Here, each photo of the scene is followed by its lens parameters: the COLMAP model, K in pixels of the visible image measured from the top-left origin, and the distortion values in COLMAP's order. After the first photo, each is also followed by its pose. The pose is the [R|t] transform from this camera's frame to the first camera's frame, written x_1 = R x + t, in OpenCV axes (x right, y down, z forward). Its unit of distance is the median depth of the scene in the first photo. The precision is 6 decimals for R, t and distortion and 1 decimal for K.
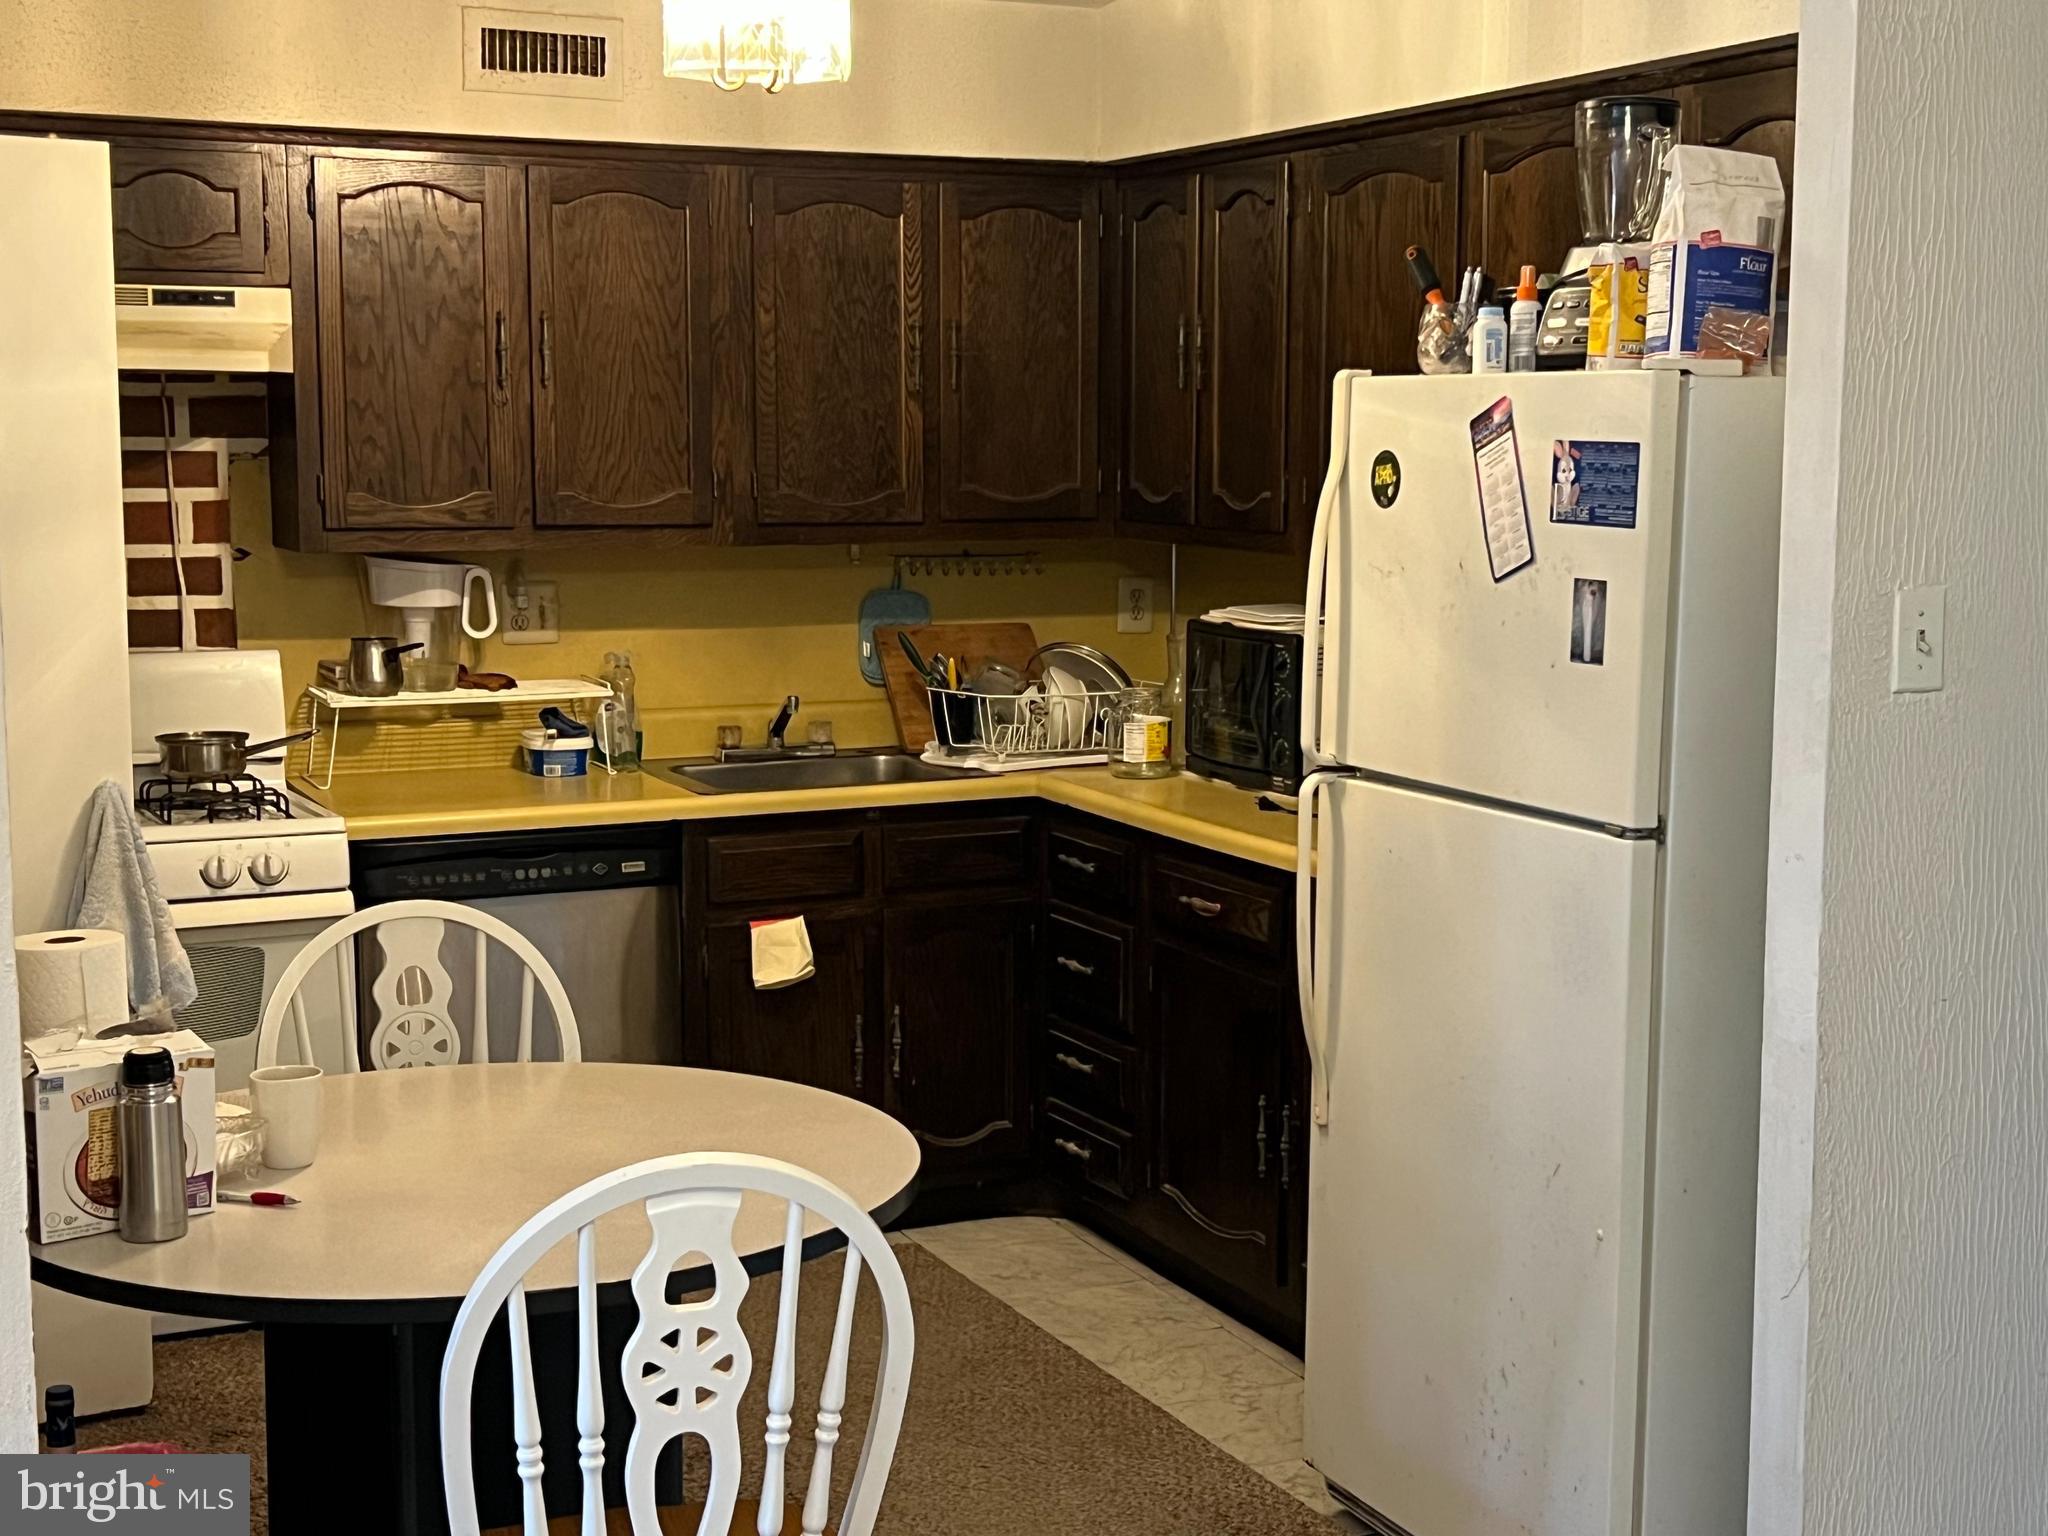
lens RADIAL K [[2831.2, 0, 1016.8], [0, 2831.2, 768.6], [0, 0, 1]] dist [0.056656, 0.000000]
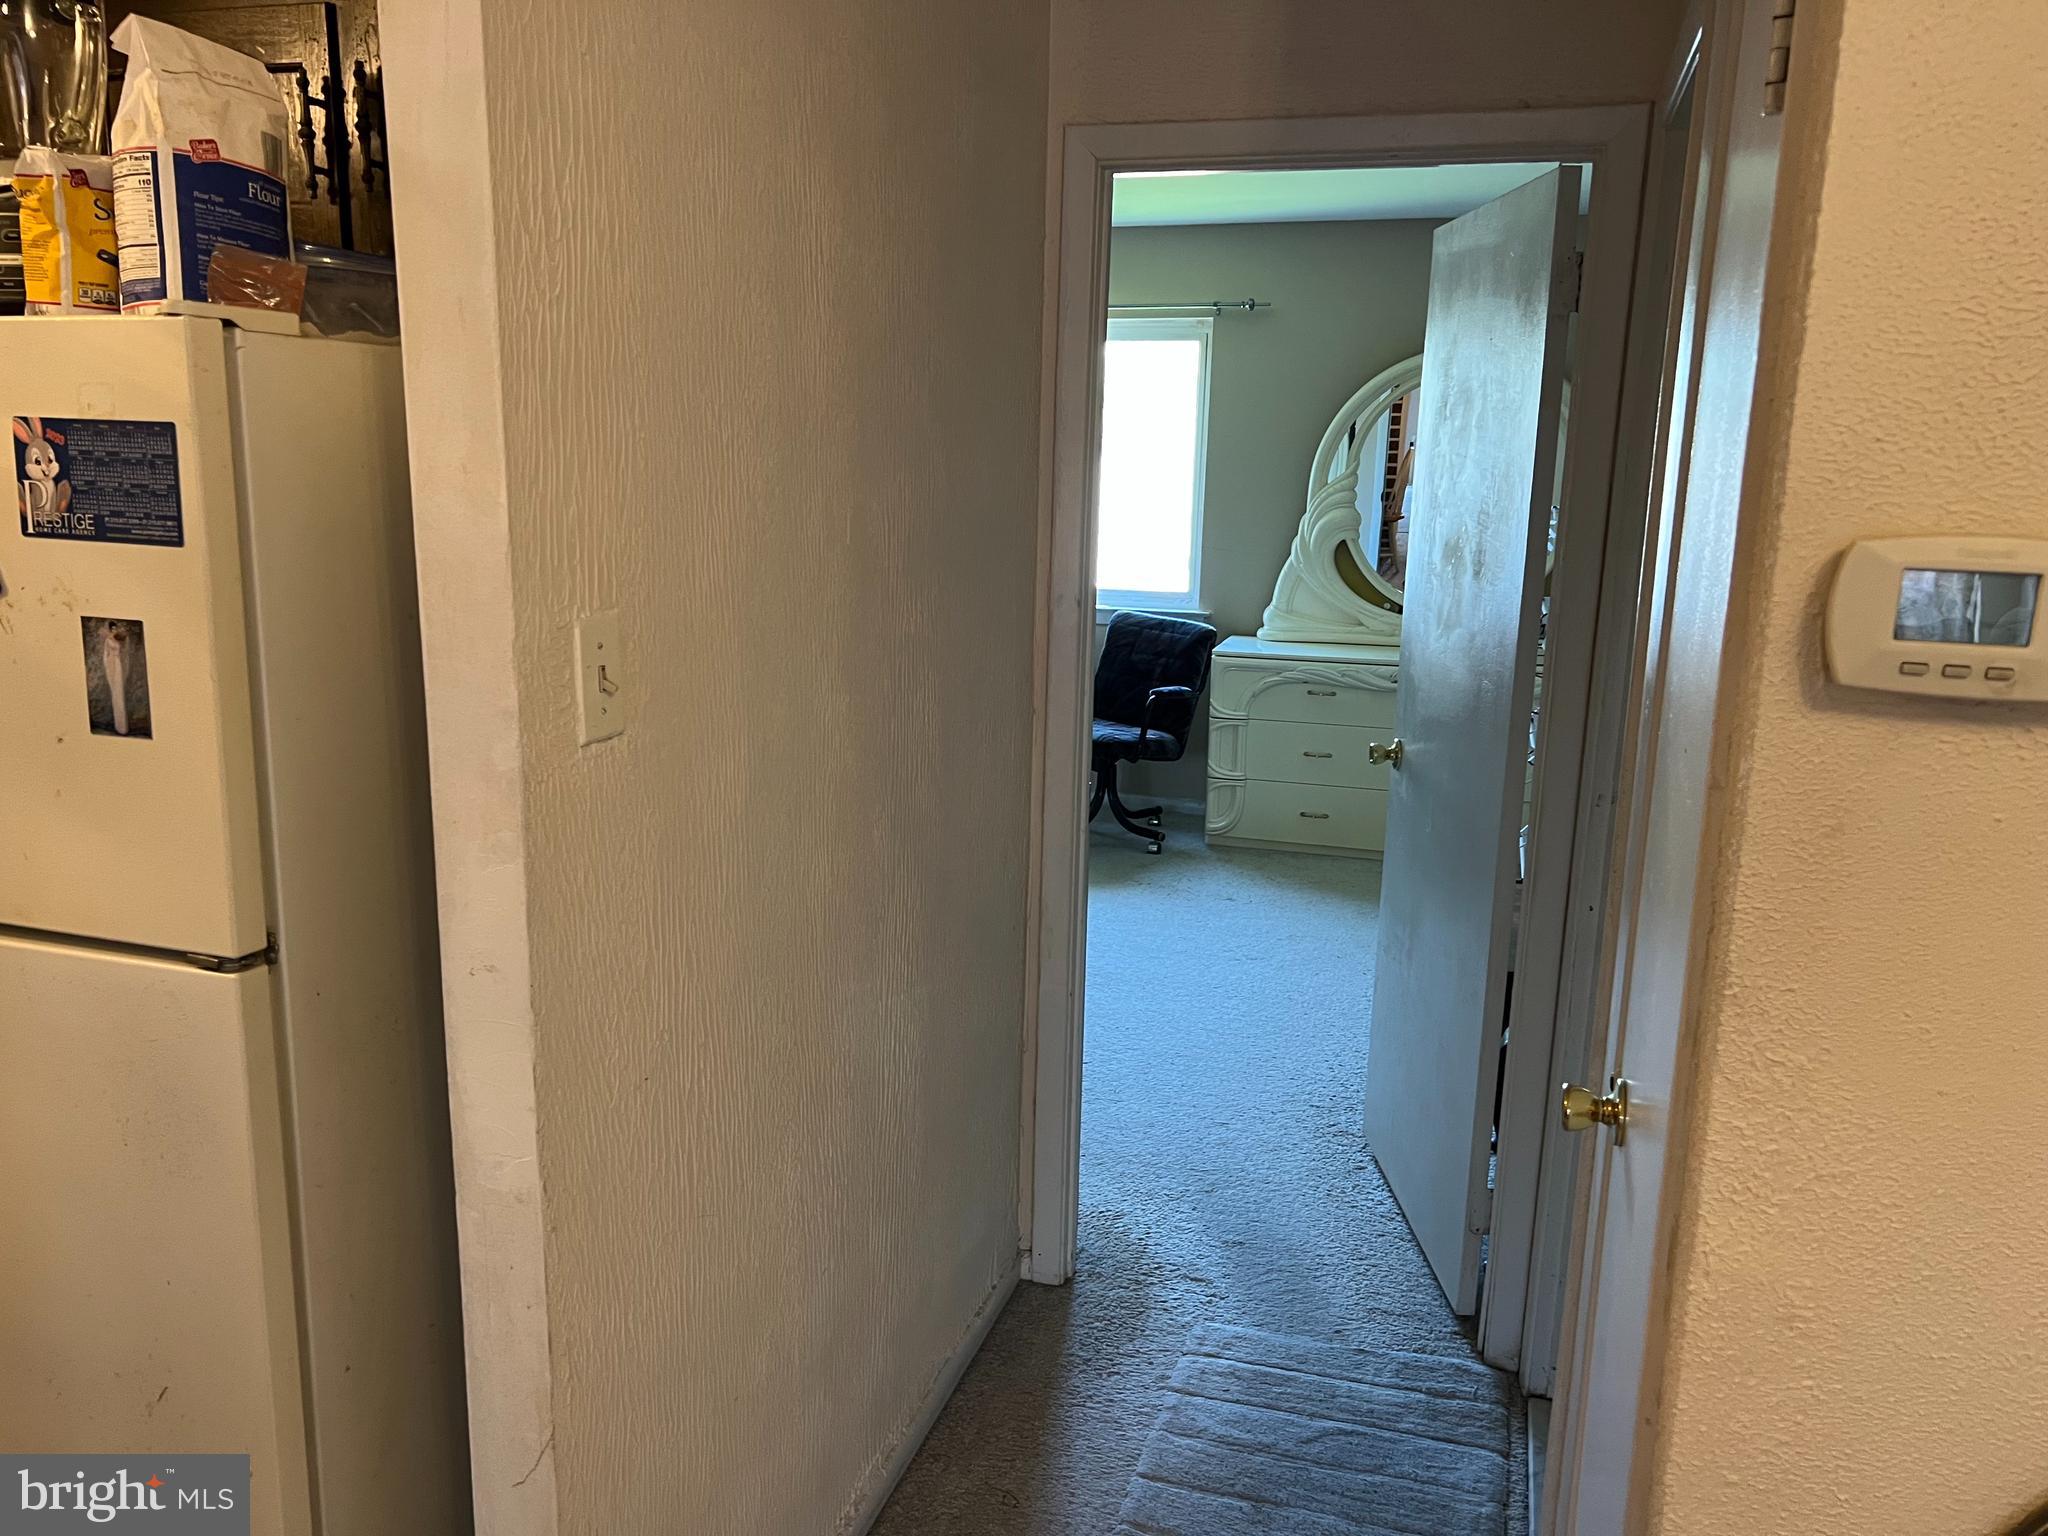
lens RADIAL K [[1534.0, 0, 1005.8], [0, 1534.0, 773.7], [0, 0, 1]] dist [0.054671, -0.050404]
pose [[0.677979, -0.144622, 0.720714, 0.072662], [0.072722, 0.988841, 0.130016, -0.066339], [-0.731475, -0.035736, 0.680931, 0.606631]]
